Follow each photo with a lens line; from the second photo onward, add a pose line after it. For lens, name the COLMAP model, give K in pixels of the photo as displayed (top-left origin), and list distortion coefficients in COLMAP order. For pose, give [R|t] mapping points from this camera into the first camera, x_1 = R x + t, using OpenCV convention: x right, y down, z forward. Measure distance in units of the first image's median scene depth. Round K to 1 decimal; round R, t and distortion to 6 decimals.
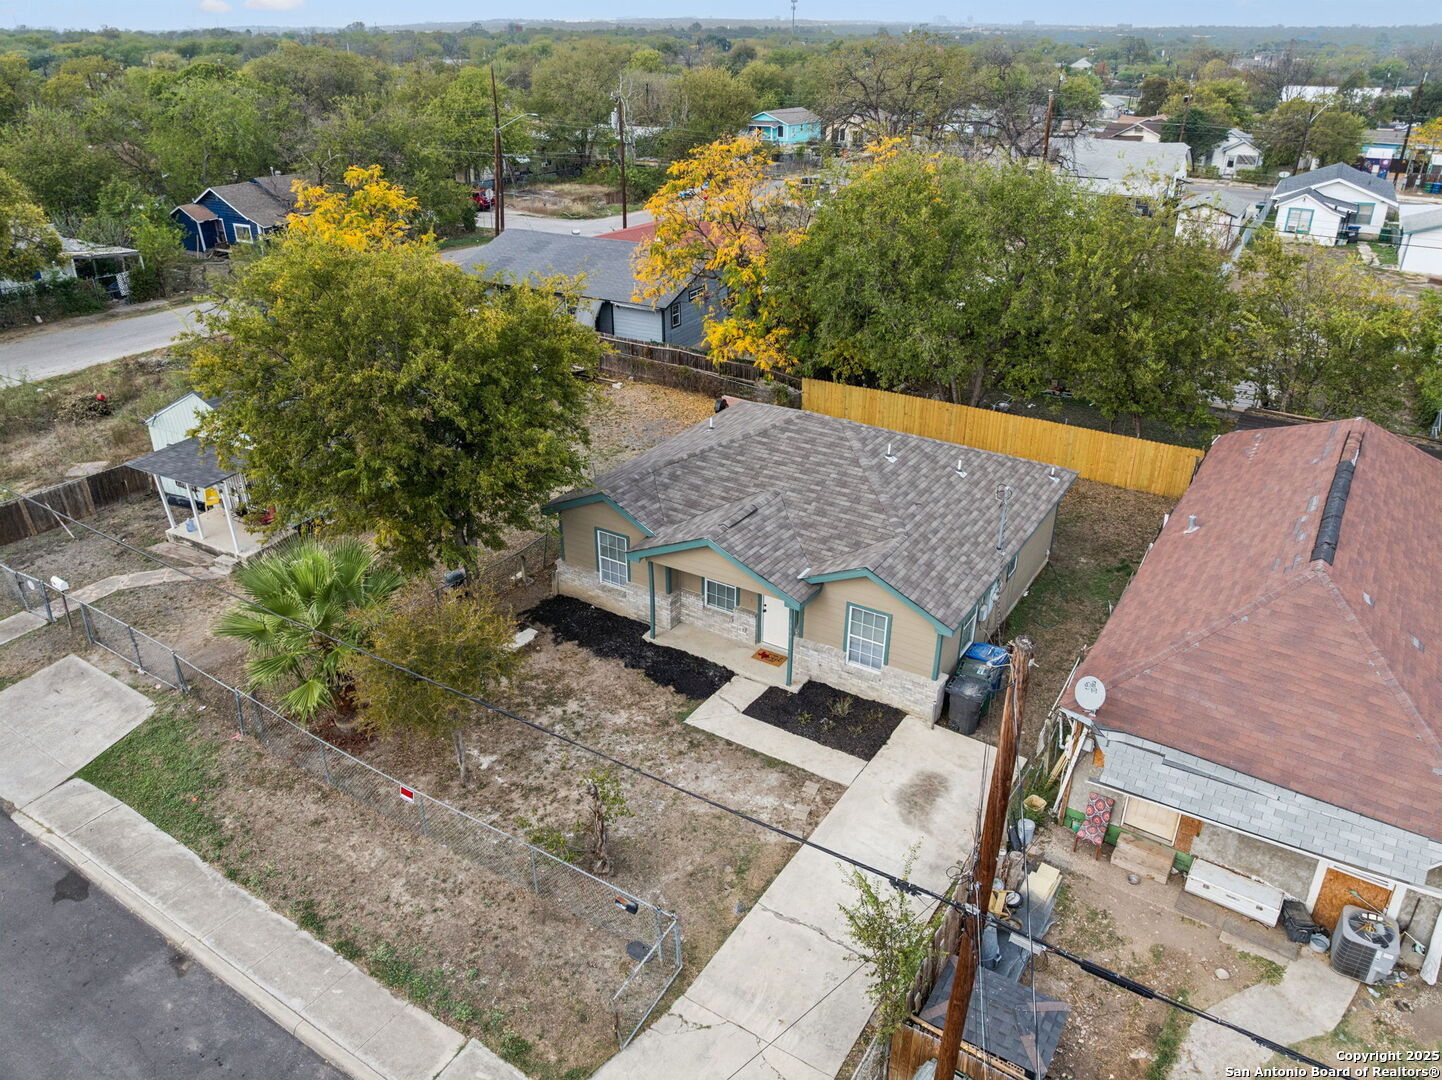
lens RADIAL K [[945.7, 0, 721.0], [0, 945.7, 540.0], [0, 0, 1]] dist [0.000419, 0.000097]
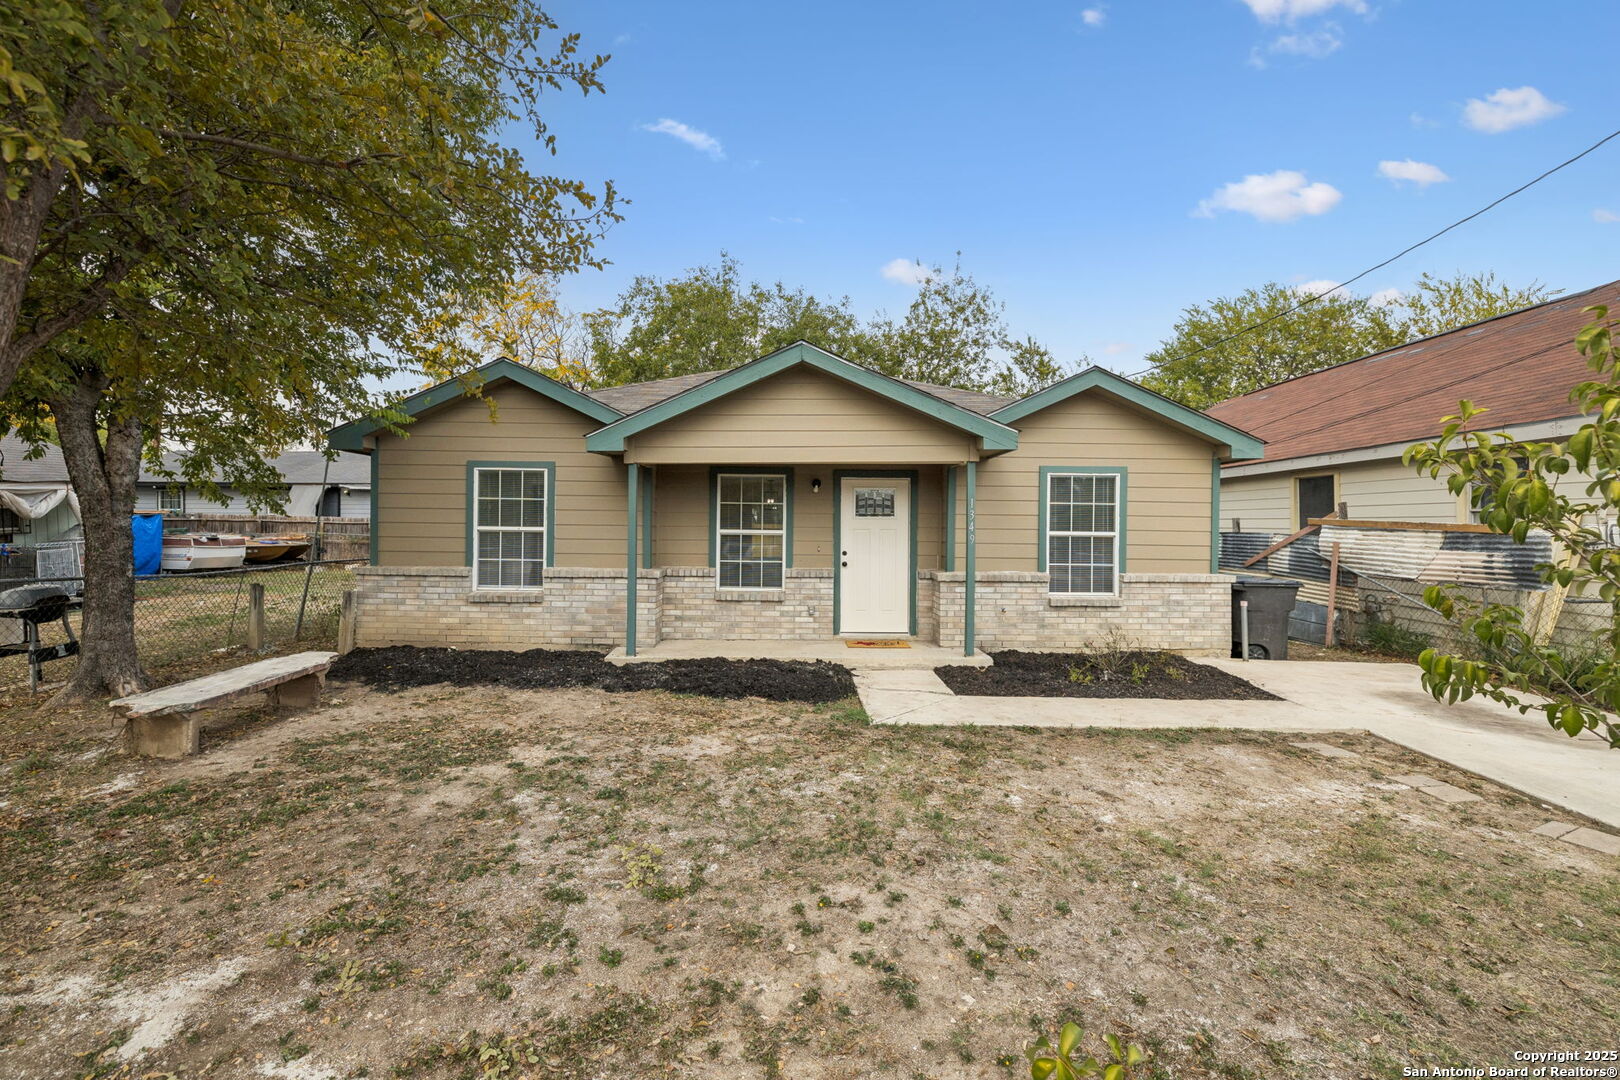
lens RADIAL K [[690.7, 0, 794.0], [0, 690.7, 523.8], [0, 0, 1]] dist [0.001039, 0.000157]
pose [[0.849338, 0.007070, 0.527802, -0.216898], [0.222401, 0.902031, -0.369971, 0.223970], [-0.478709, 0.431614, 0.764557, 0.811725]]
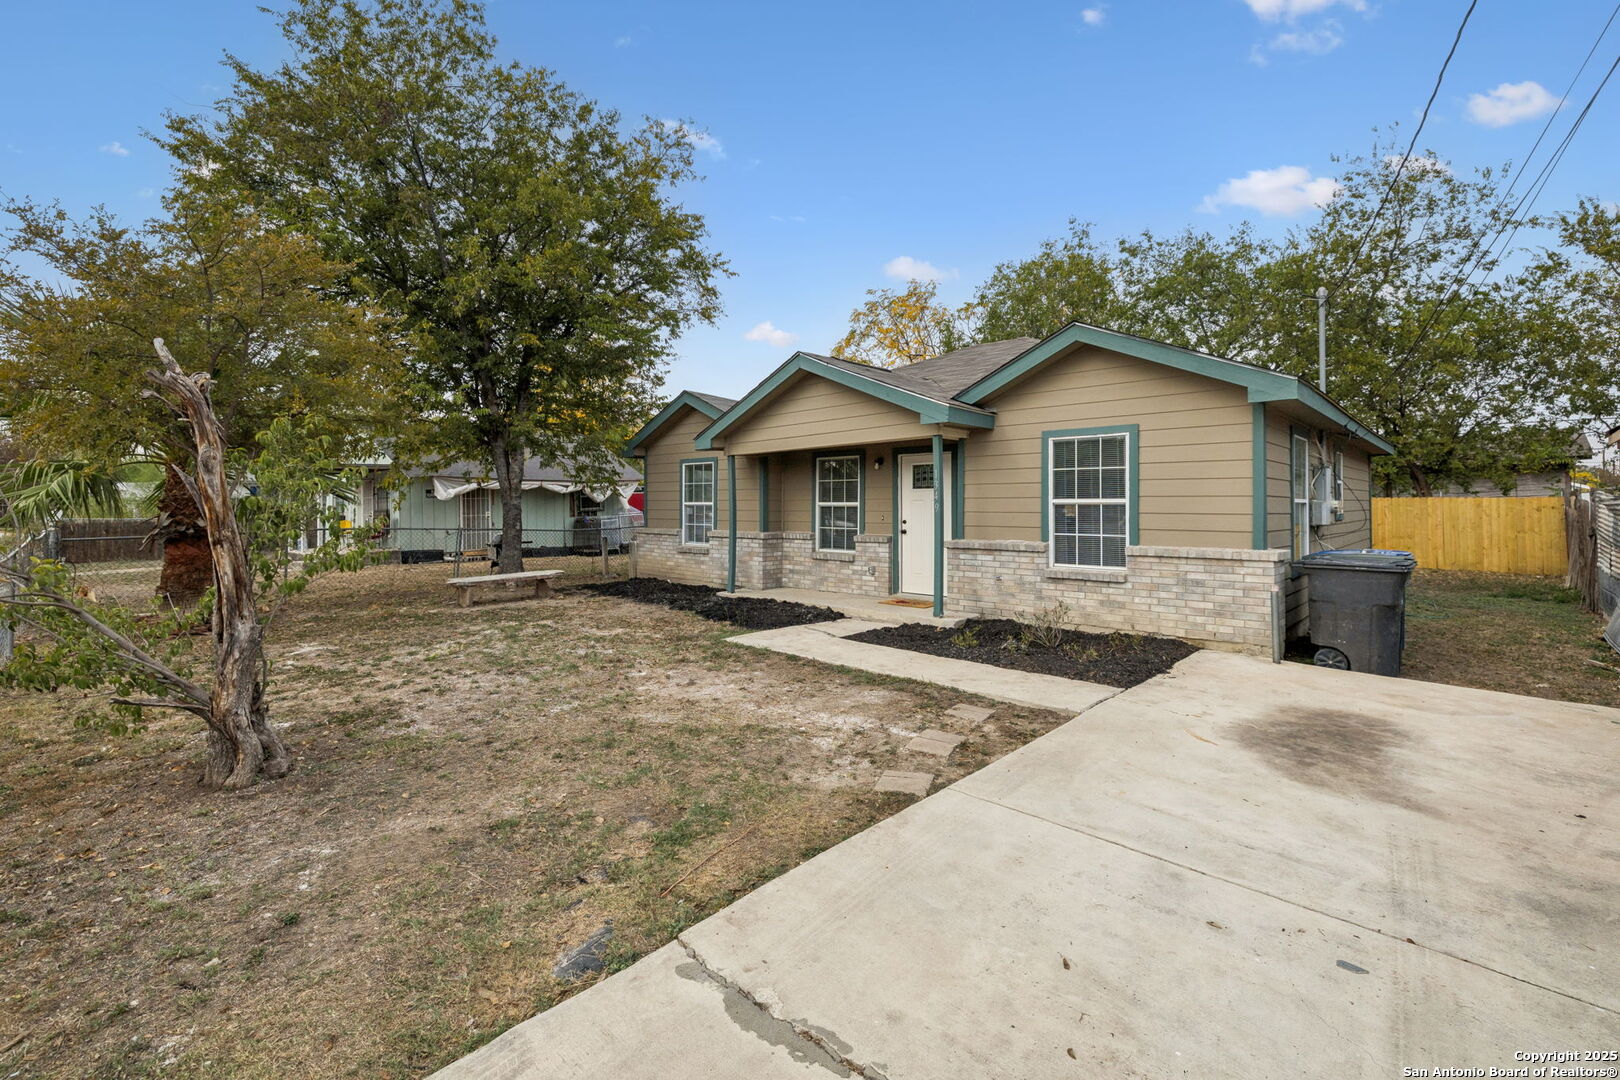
lens RADIAL K [[695.4, 0, 793.5], [0, 695.4, 508.4], [0, 0, 1]] dist [0.002307, 0.000729]
pose [[0.978218, -0.004503, -0.207533, 0.080737], [-0.084948, 0.903534, -0.420013, 0.295017], [0.189404, 0.428493, 0.883470, 0.676610]]
